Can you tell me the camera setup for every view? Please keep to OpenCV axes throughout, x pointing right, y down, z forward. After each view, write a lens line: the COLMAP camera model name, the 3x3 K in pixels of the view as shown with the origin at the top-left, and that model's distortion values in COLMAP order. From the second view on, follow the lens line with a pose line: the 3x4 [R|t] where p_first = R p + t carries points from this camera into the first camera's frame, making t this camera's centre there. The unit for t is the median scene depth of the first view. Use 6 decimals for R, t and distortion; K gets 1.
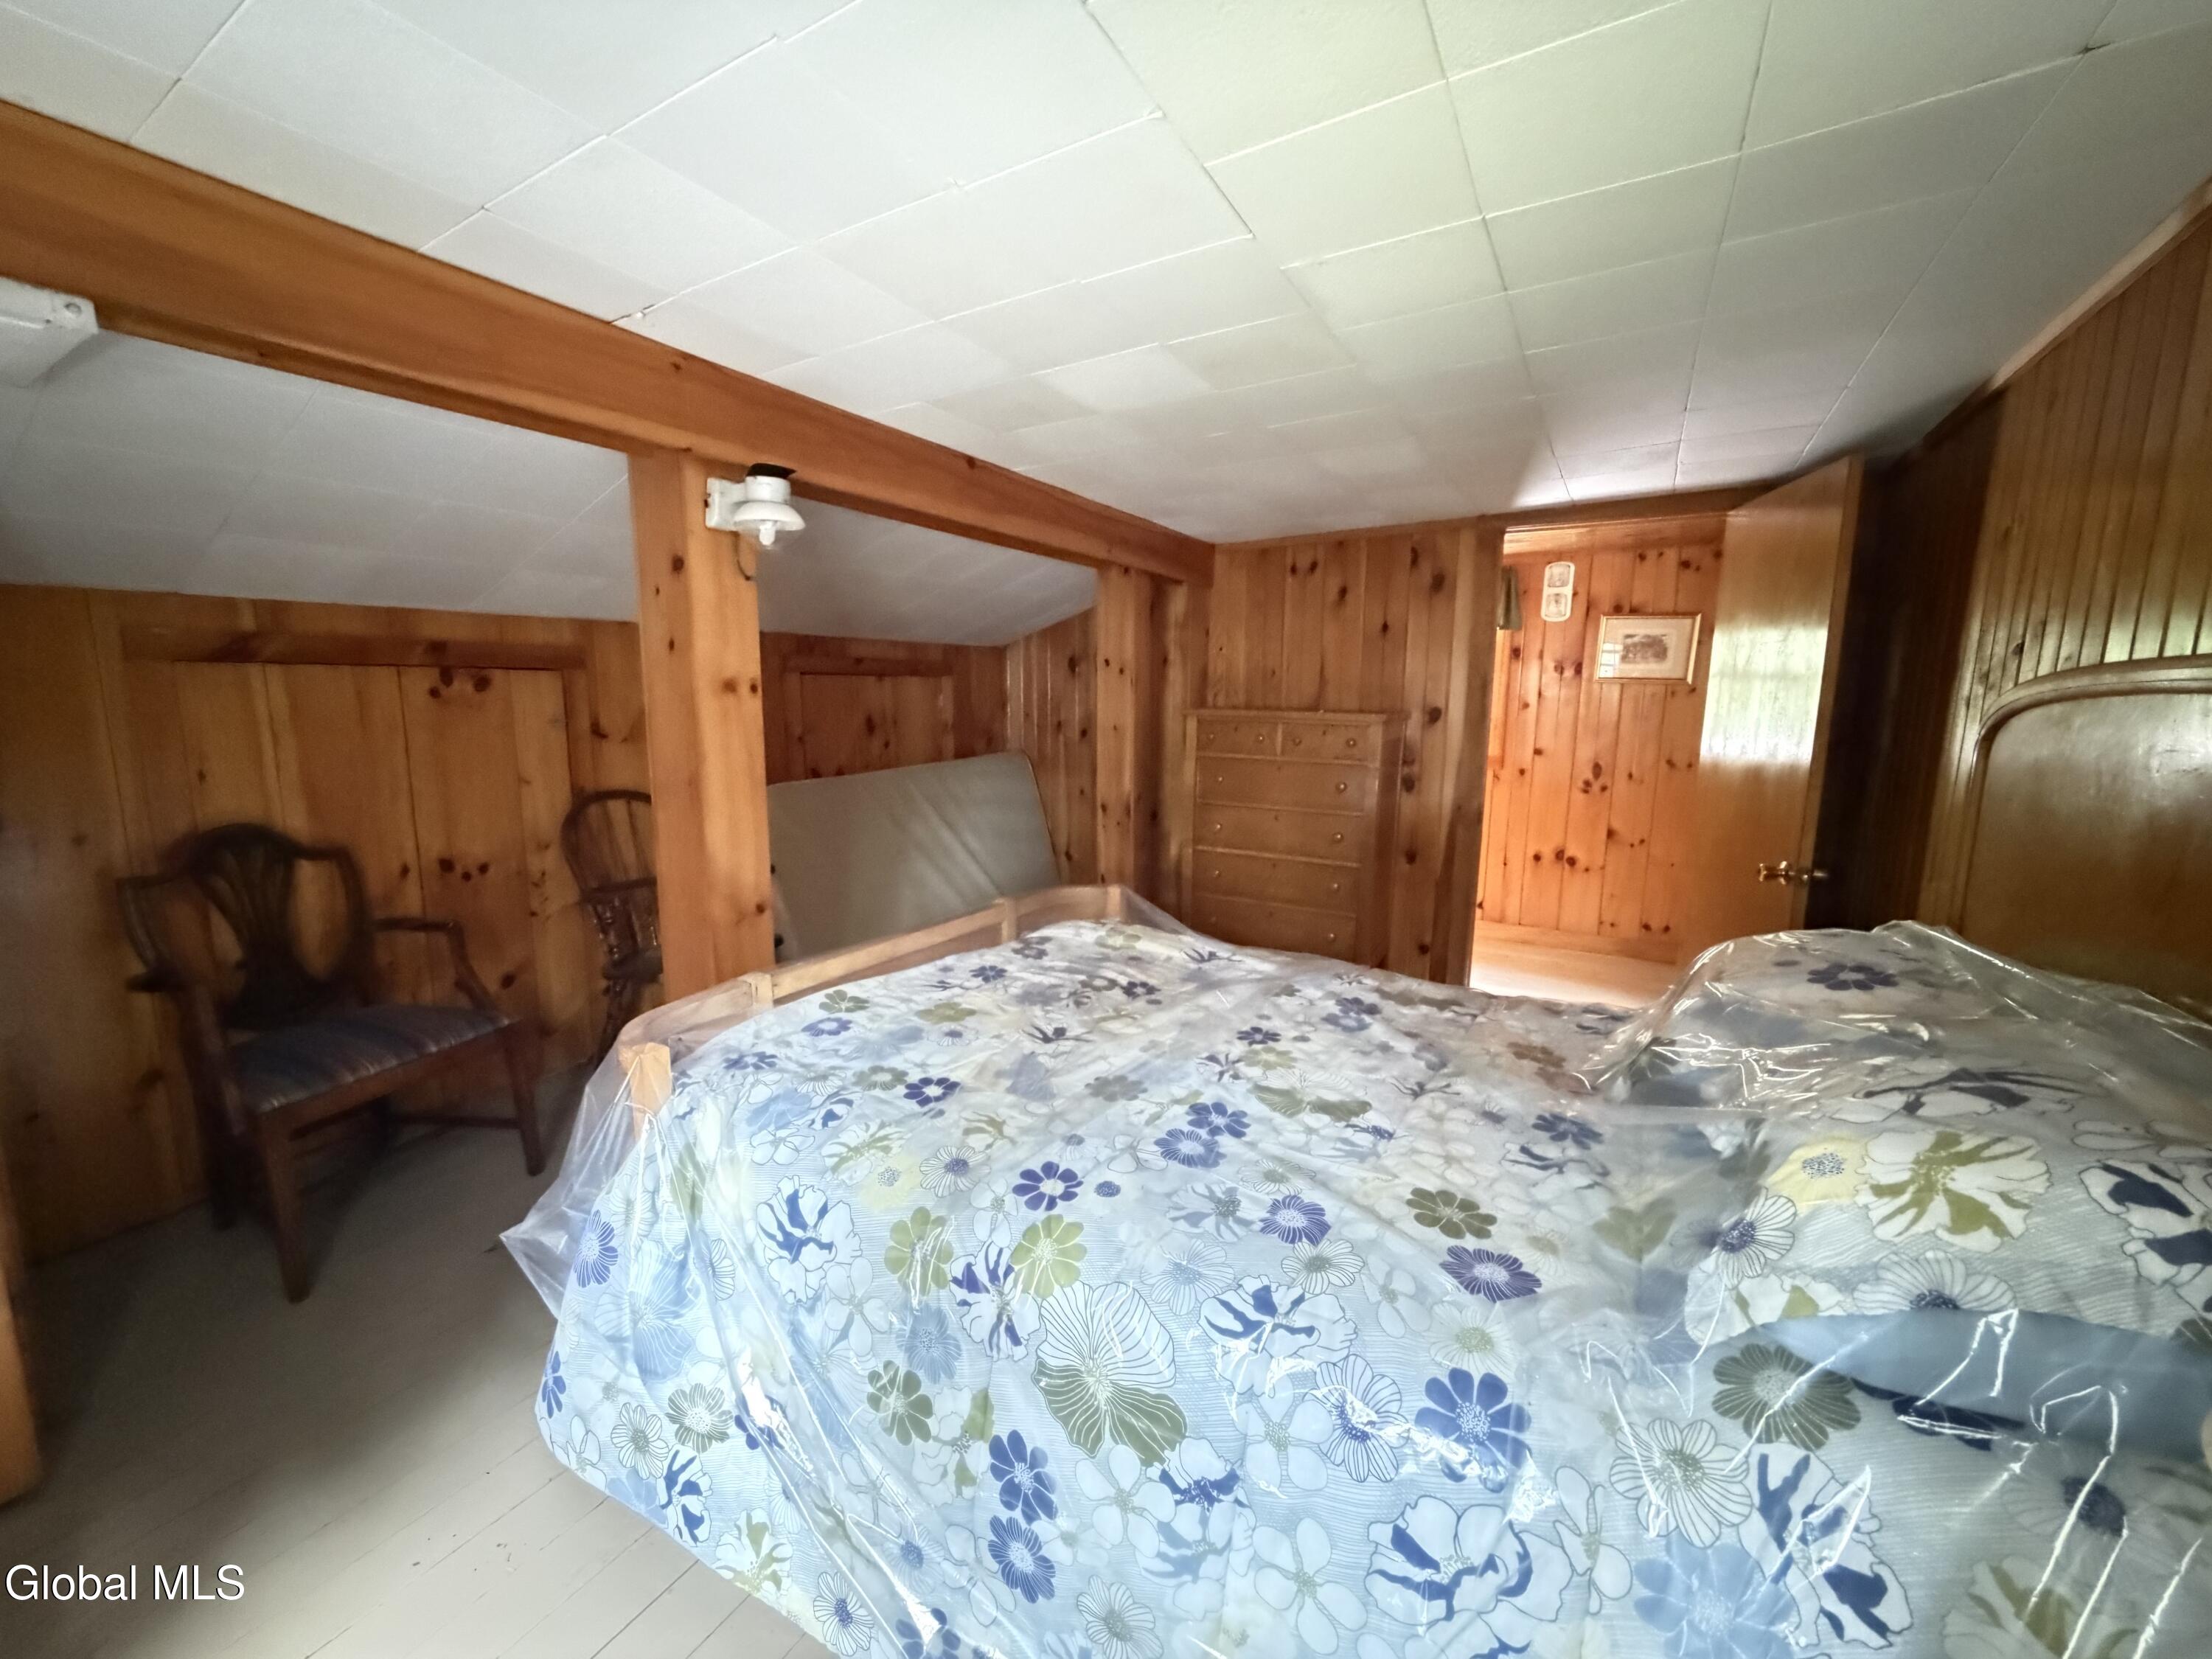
lens RADIAL K [[878.4, 0, 1096.3], [0, 878.4, 829.7], [0, 0, 1]] dist [-0.000652, -0.000133]
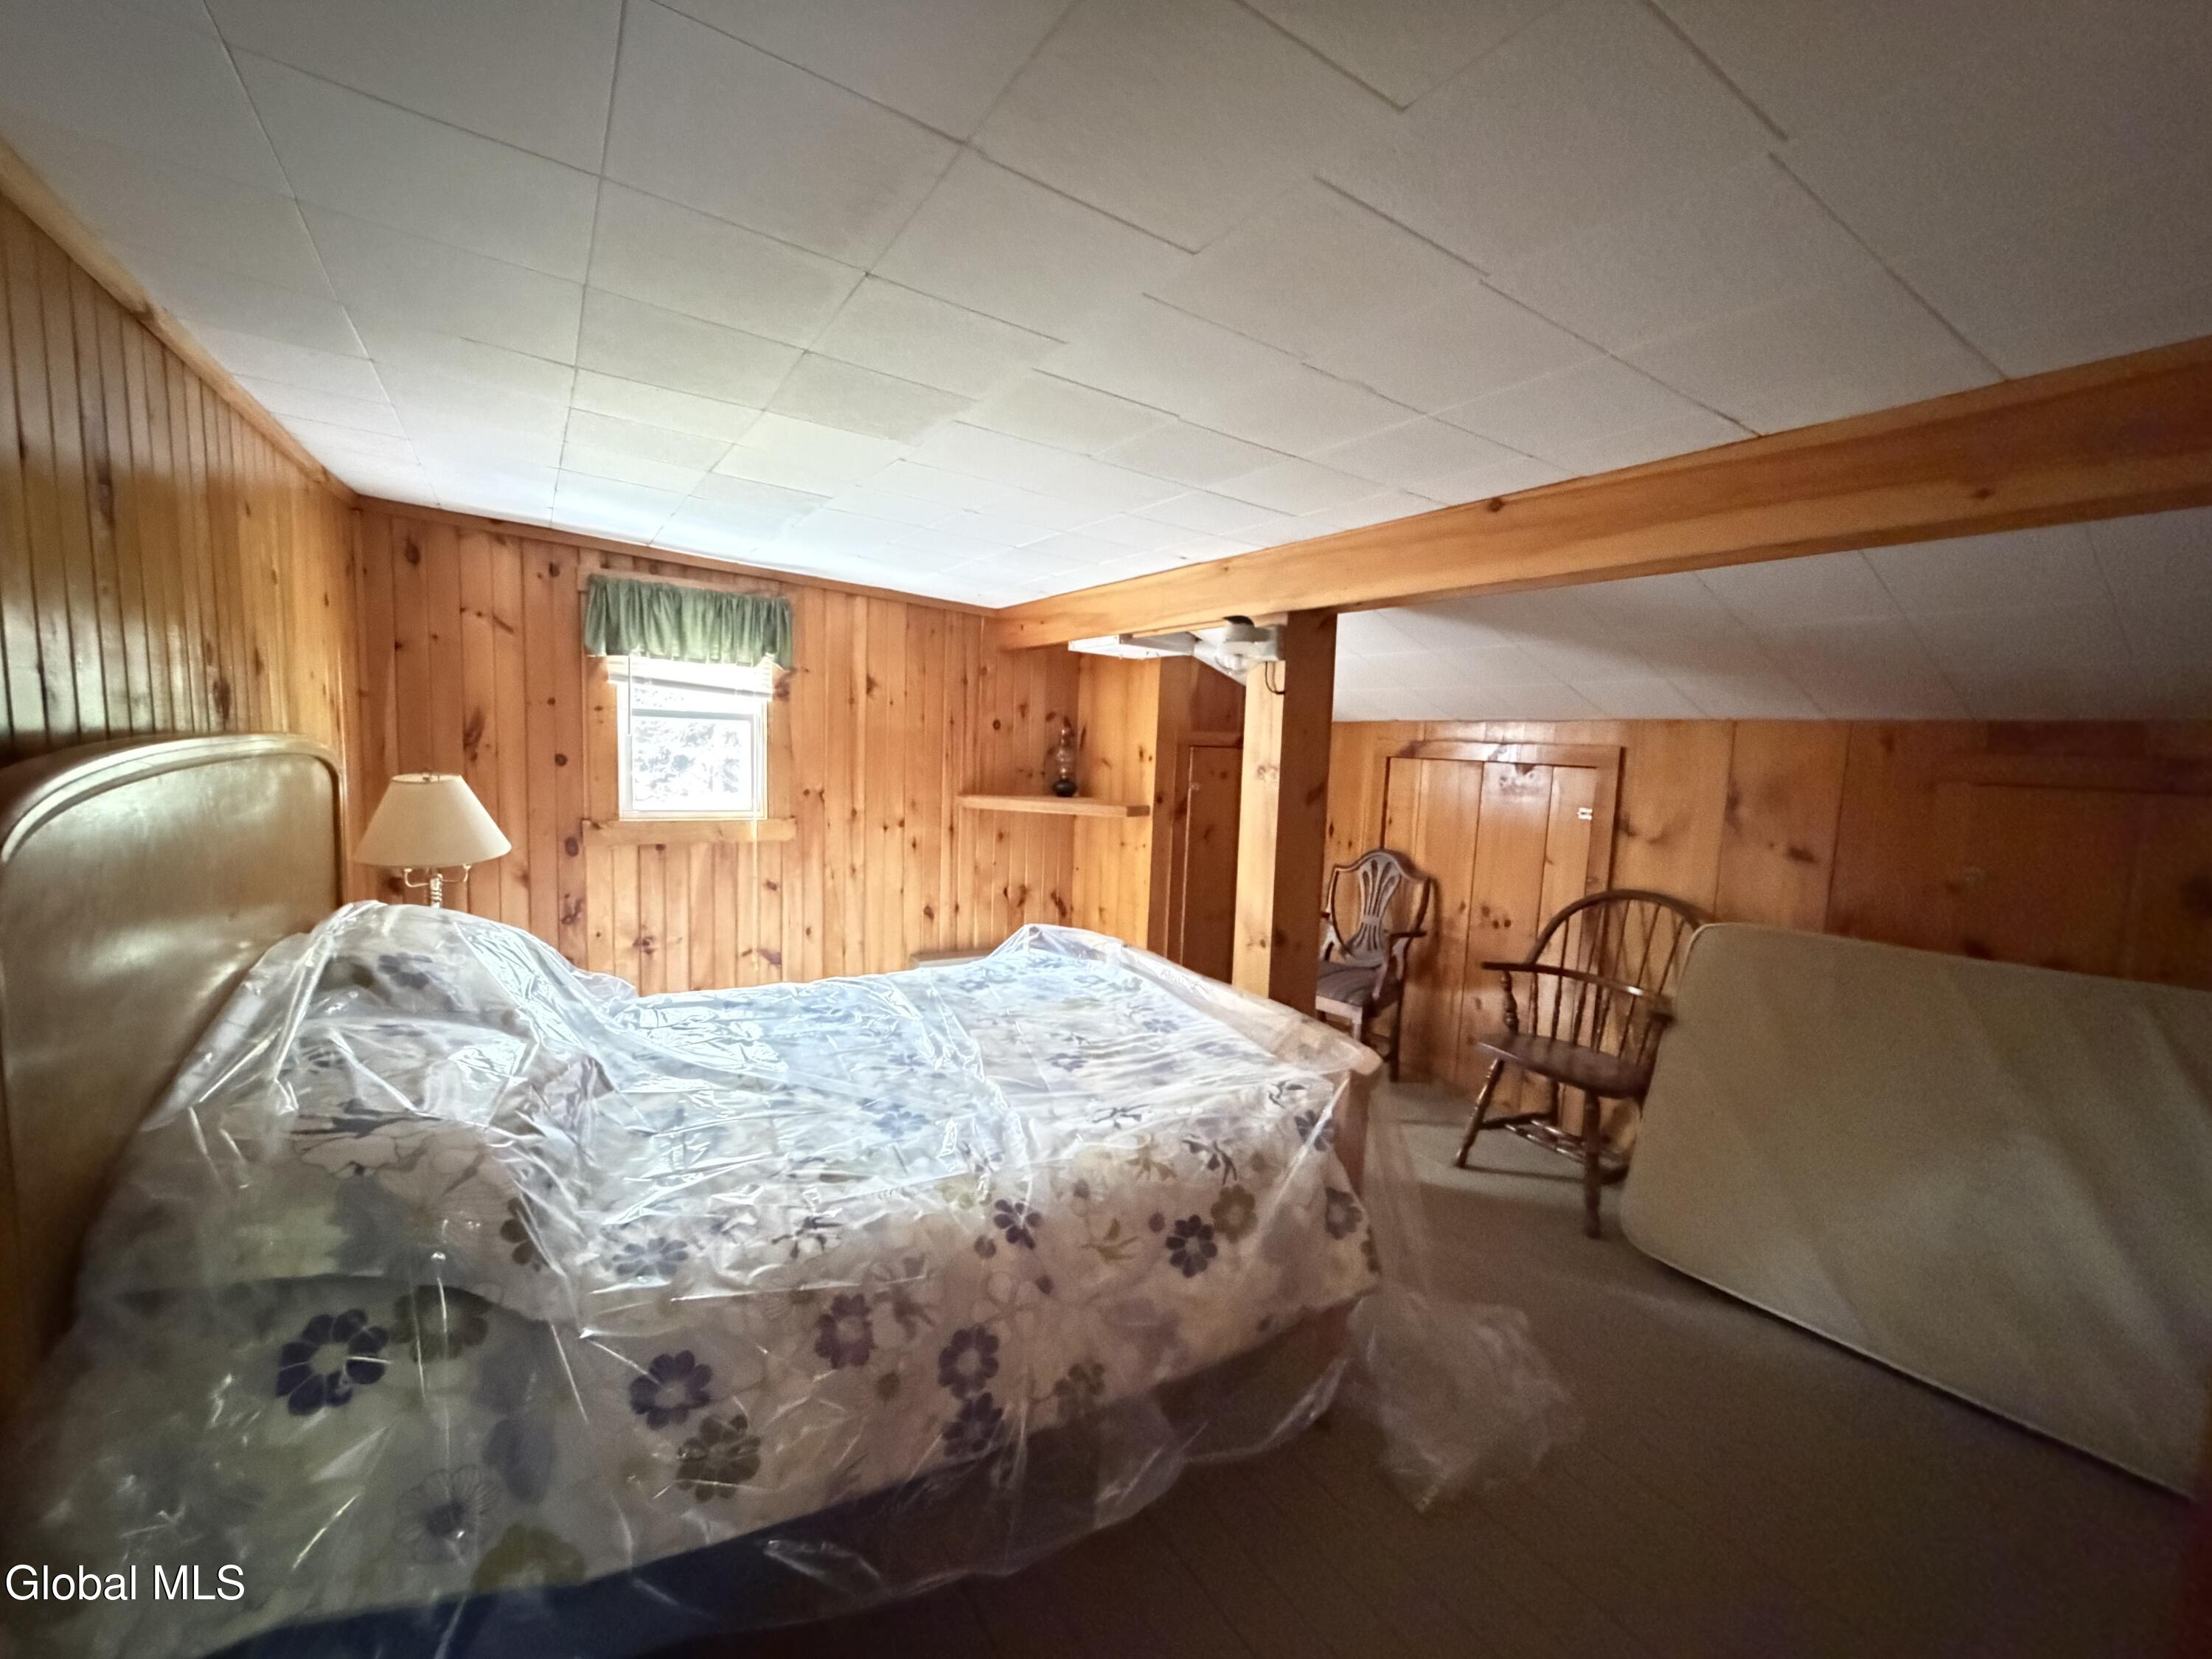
lens RADIAL K [[878.4, 0, 1096.3], [0, 878.4, 829.7], [0, 0, 1]] dist [-0.000652, -0.000133]
pose [[-0.440262, 0.071067, -0.895052, 0.787304], [-0.183259, 0.968766, 0.167061, -0.220066], [0.878968, 0.237577, -0.413487, 1.162612]]
